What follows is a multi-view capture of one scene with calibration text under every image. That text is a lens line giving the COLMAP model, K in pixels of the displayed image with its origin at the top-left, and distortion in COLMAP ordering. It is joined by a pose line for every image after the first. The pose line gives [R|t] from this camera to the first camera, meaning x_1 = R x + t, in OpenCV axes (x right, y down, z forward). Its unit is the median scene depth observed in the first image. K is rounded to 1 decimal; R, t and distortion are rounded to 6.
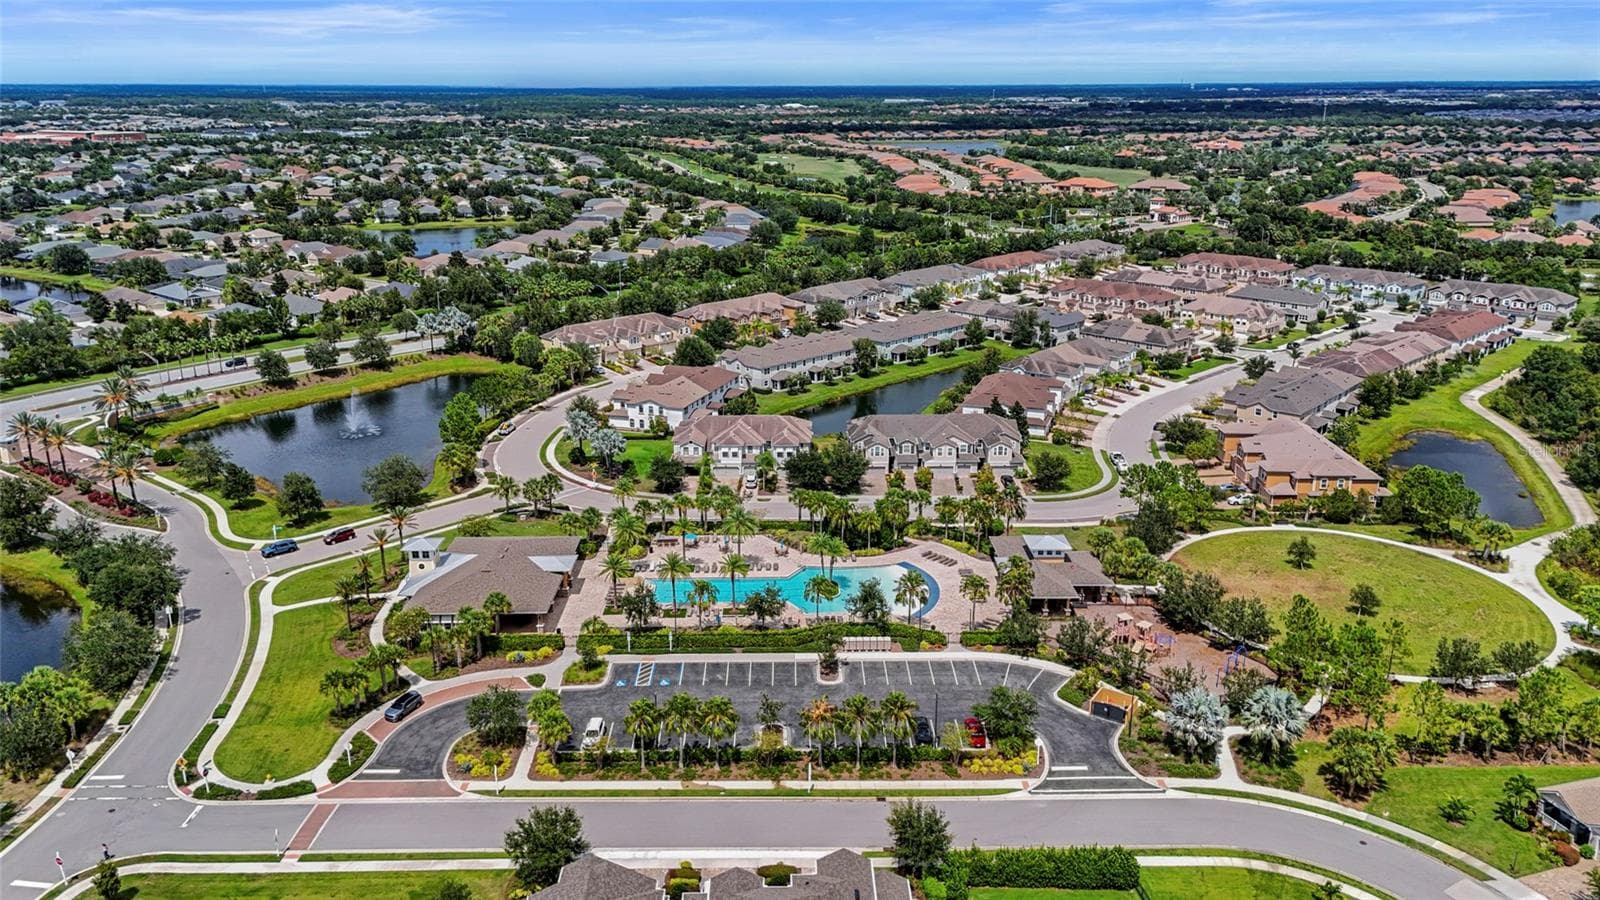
lens RADIAL K [[1173.8, 0, 800.6], [0, 1173.8, 451.7], [0, 0, 1]] dist [0.080573, -0.079049]
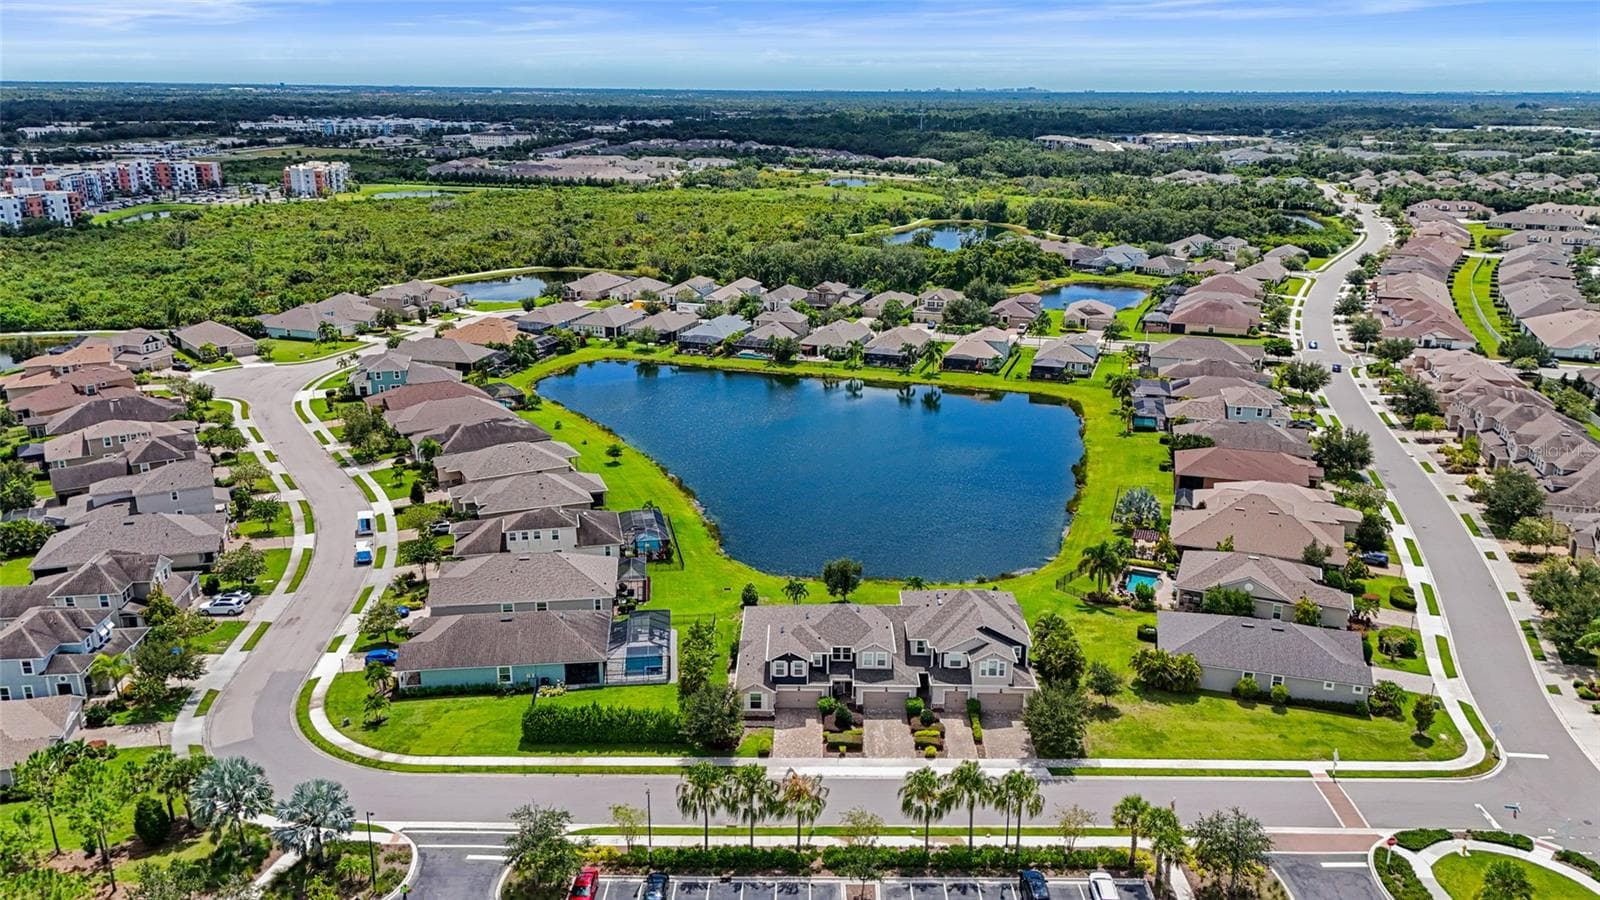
lens RADIAL K [[1173.8, 0, 802.7], [0, 1173.8, 451.1], [0, 0, 1]] dist [0.080573, -0.079049]
pose [[-0.999739, -0.011805, 0.019544, 0.001199], [0.001349, 0.823920, 0.566704, -0.190732], [-0.022792, 0.566583, -0.823689, 0.685447]]
